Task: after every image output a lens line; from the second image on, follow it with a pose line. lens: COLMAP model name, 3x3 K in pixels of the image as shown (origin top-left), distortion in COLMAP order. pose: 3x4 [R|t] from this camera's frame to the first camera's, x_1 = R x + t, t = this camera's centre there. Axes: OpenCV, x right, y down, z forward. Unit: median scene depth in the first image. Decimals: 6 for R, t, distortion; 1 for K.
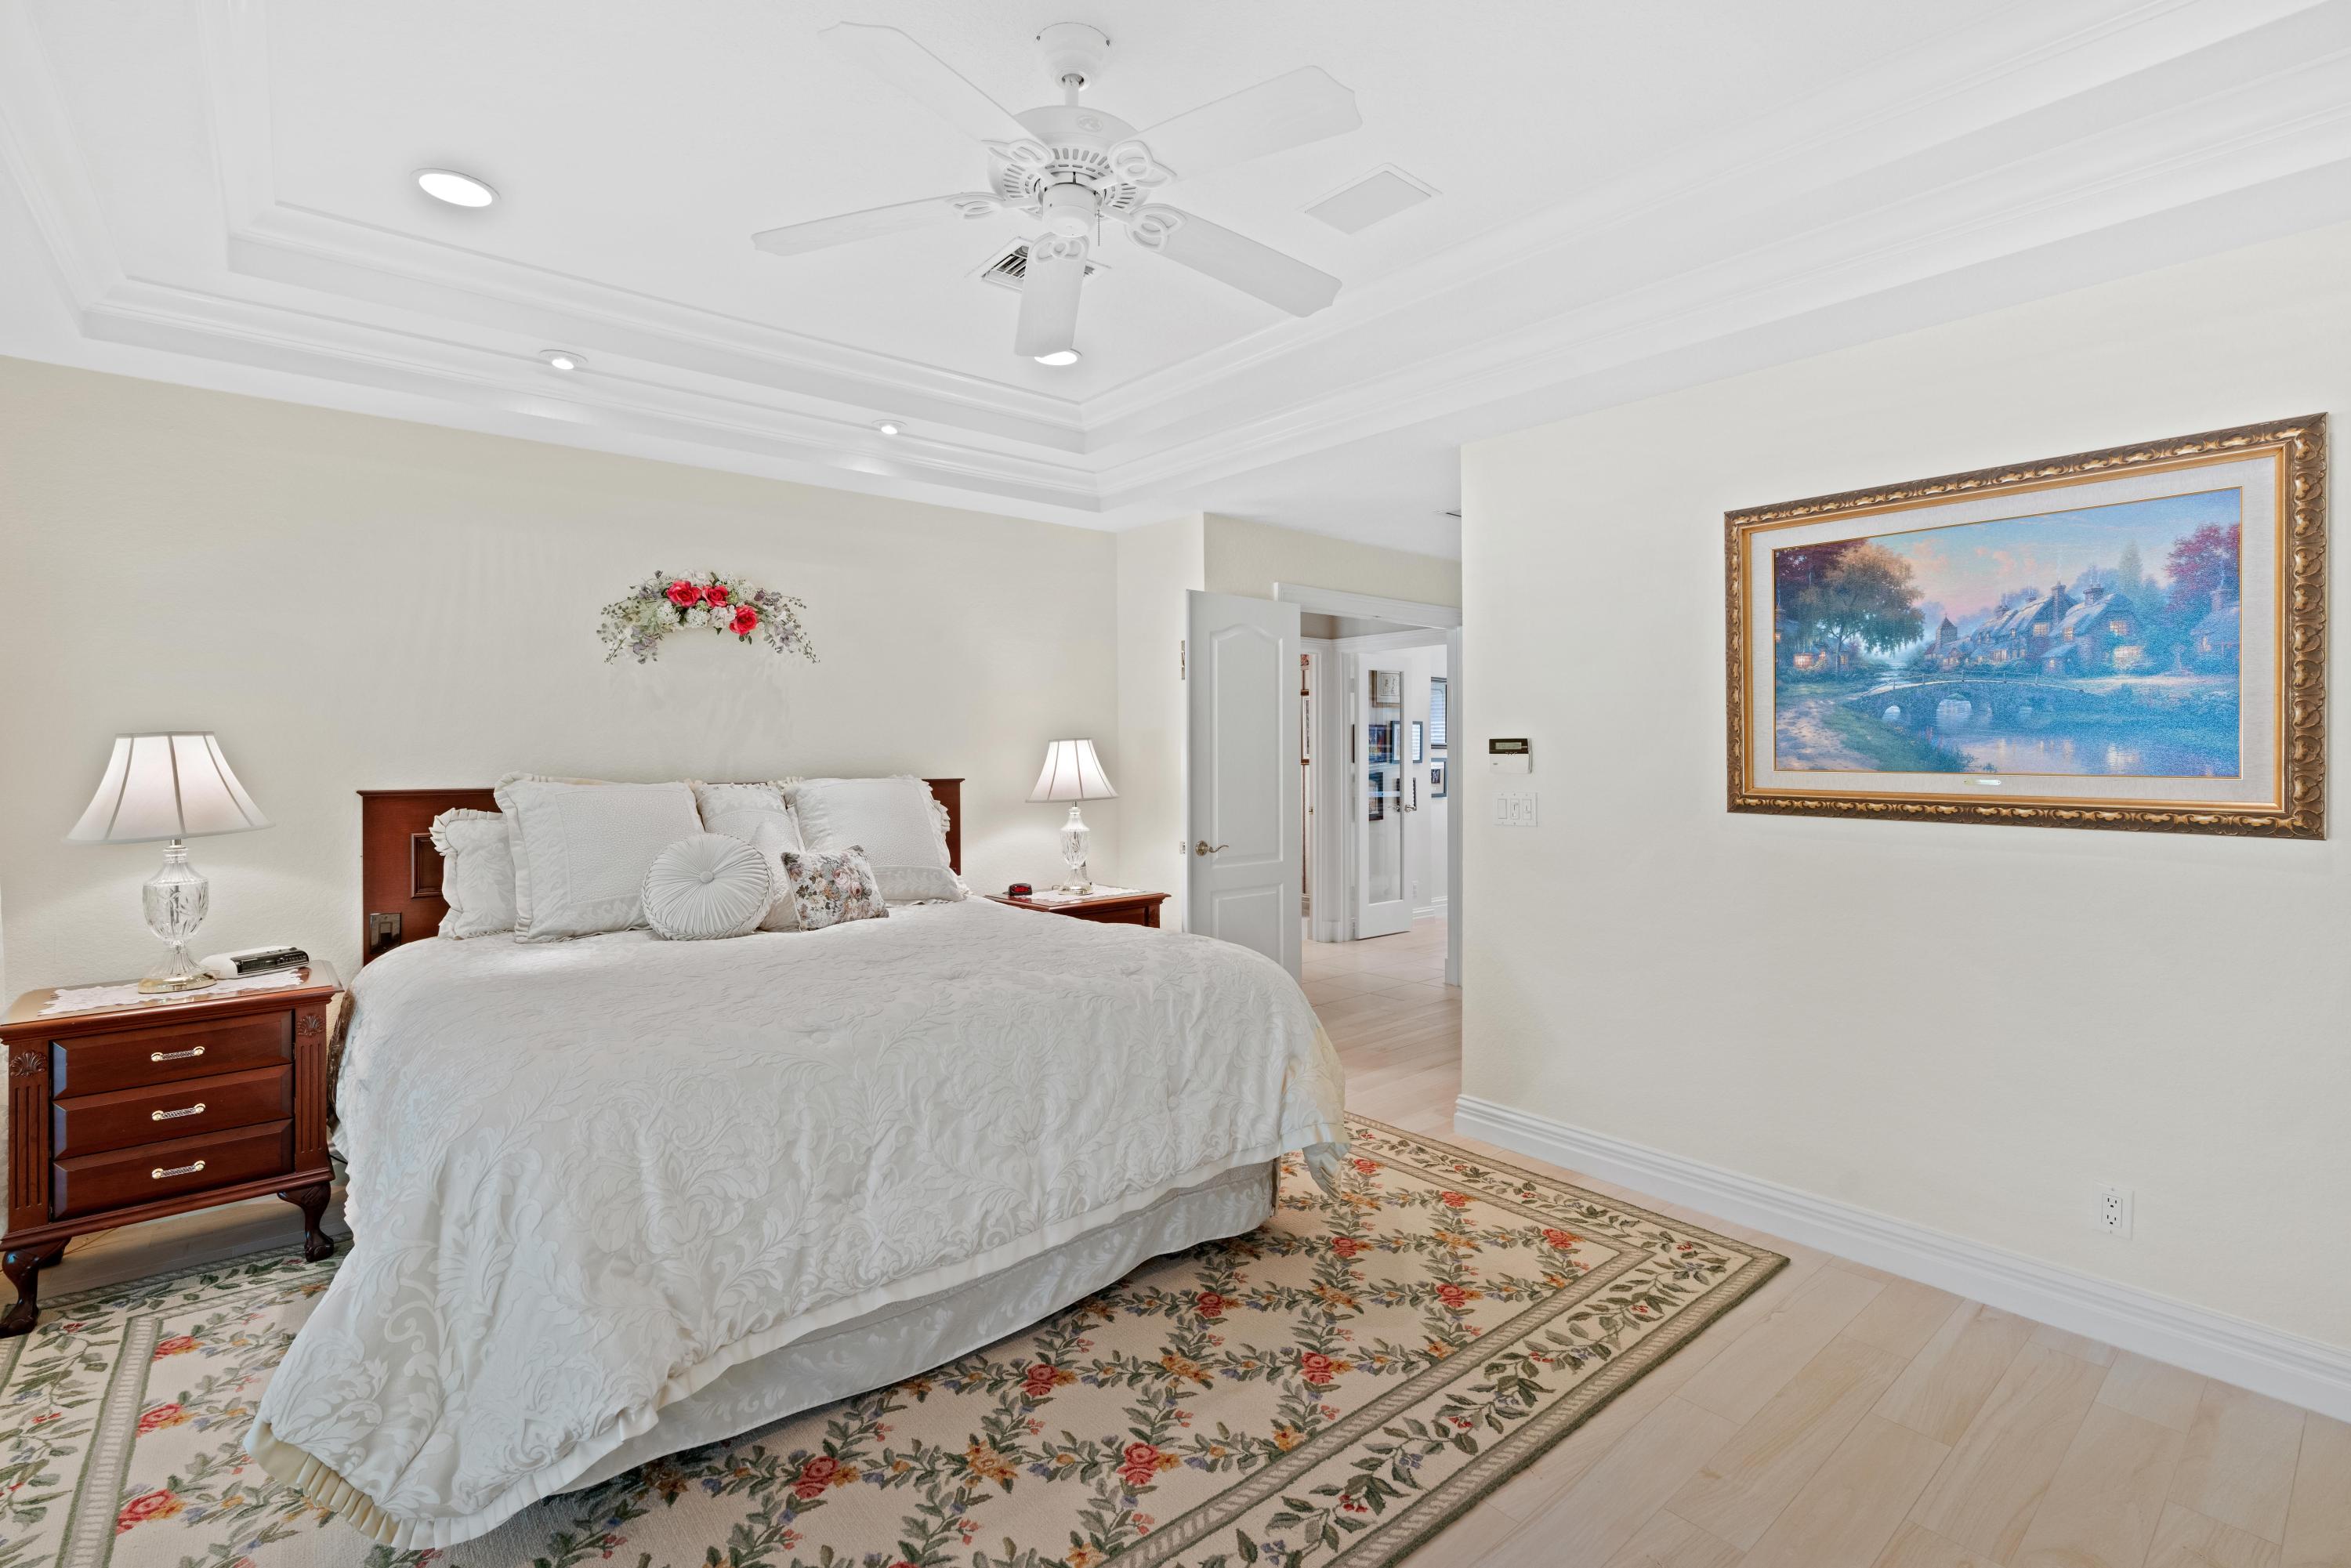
lens RADIAL K [[1036.8, 0, 1166.5], [0, 1036.8, 770.6], [0, 0, 1]] dist [-0.004078, -0.000001]
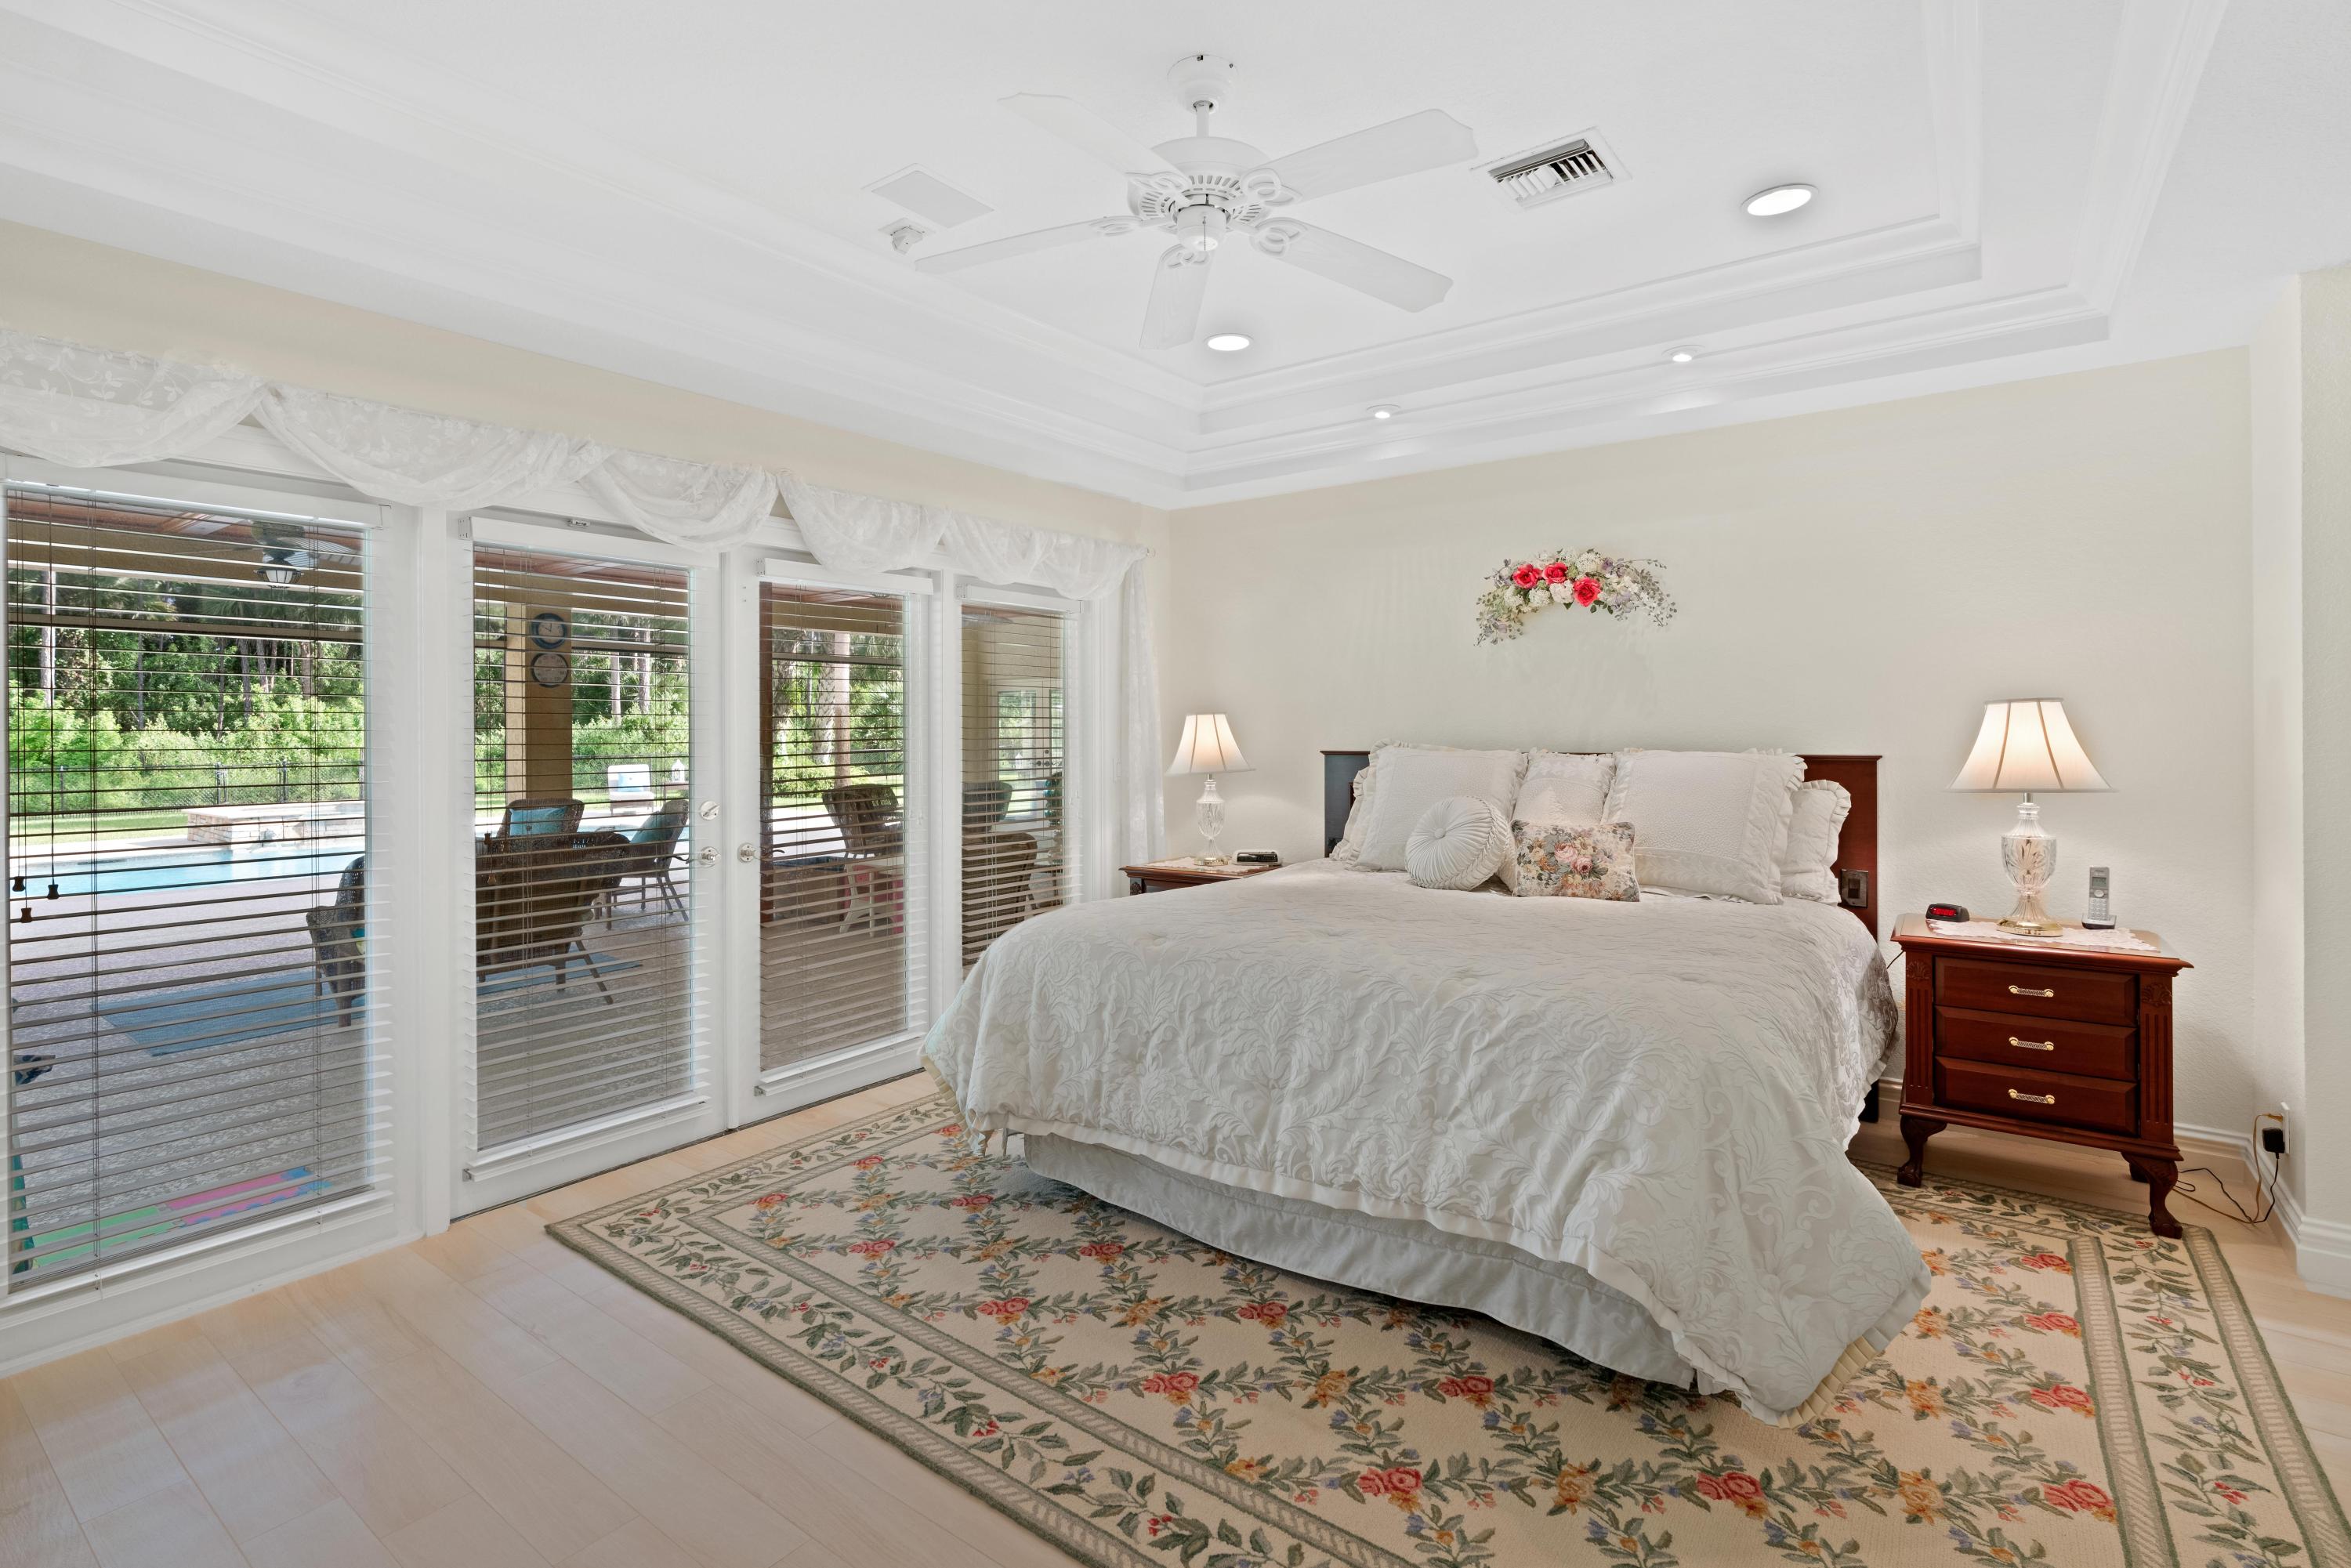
lens RADIAL K [[1078.2, 0, 1182.7], [0, 1078.2, 748.6], [0, 0, 1]] dist [-0.001791, 0.000589]
pose [[0.255574, 0.018062, -0.966621, 0.897491], [-0.009656, 0.999823, 0.016130, -0.009324], [0.966741, 0.005212, 0.255703, 0.614862]]
